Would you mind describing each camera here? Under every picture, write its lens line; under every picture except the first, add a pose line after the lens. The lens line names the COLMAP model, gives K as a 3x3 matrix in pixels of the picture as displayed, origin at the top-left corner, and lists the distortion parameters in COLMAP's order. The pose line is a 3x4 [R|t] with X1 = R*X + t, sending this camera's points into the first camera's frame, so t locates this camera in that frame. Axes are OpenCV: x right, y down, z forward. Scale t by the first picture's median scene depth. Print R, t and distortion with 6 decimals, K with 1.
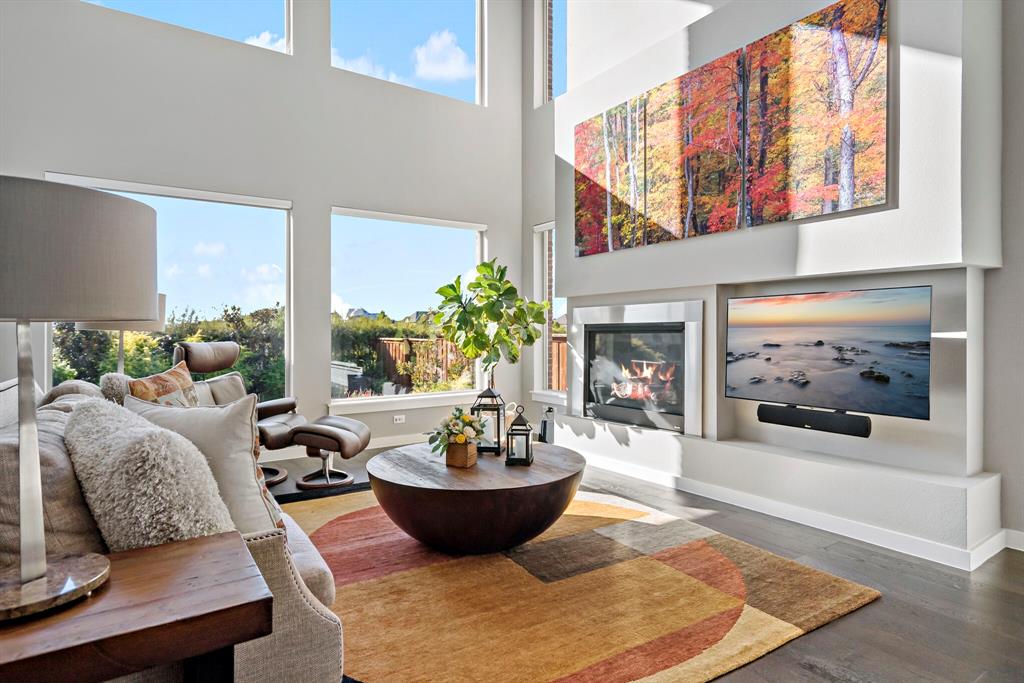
lens RADIAL K [[558.1, 0, 509.3], [0, 558.1, 332.7], [0, 0, 1]] dist [0.007149, 0.004061]
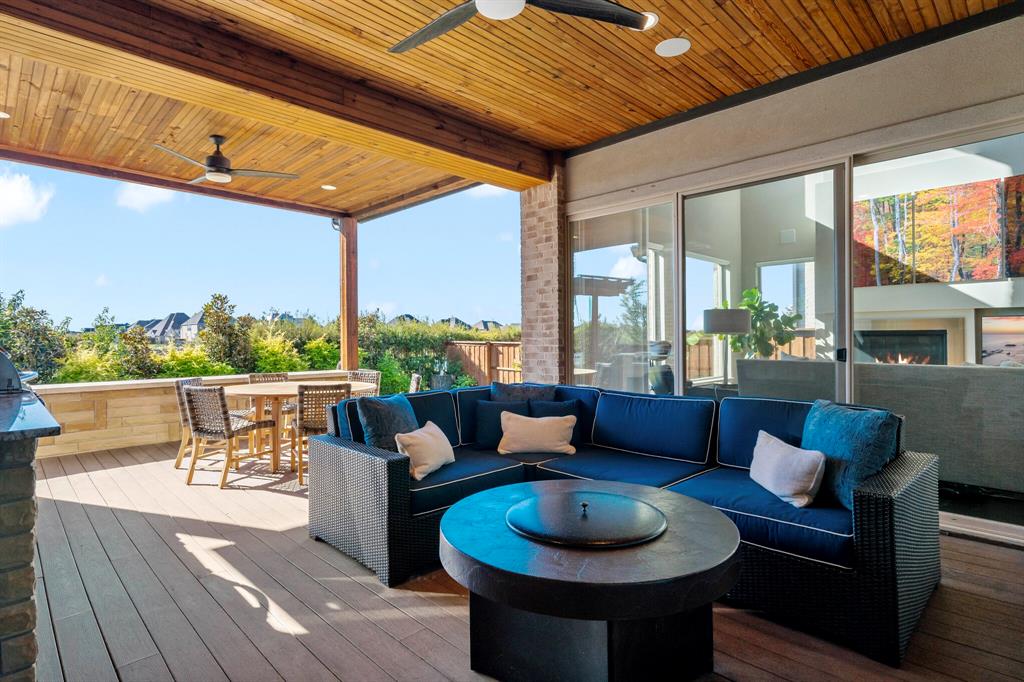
lens RADIAL K [[527.6, 0, 502.8], [0, 527.6, 328.4], [0, 0, 1]] dist [-0.005854, 0.004940]
pose [[0.984223, 0.002399, 0.176914, -1.355307], [0.000575, 0.999859, -0.016759, 0.001350], [-0.176929, 0.016596, 0.984084, -0.350665]]
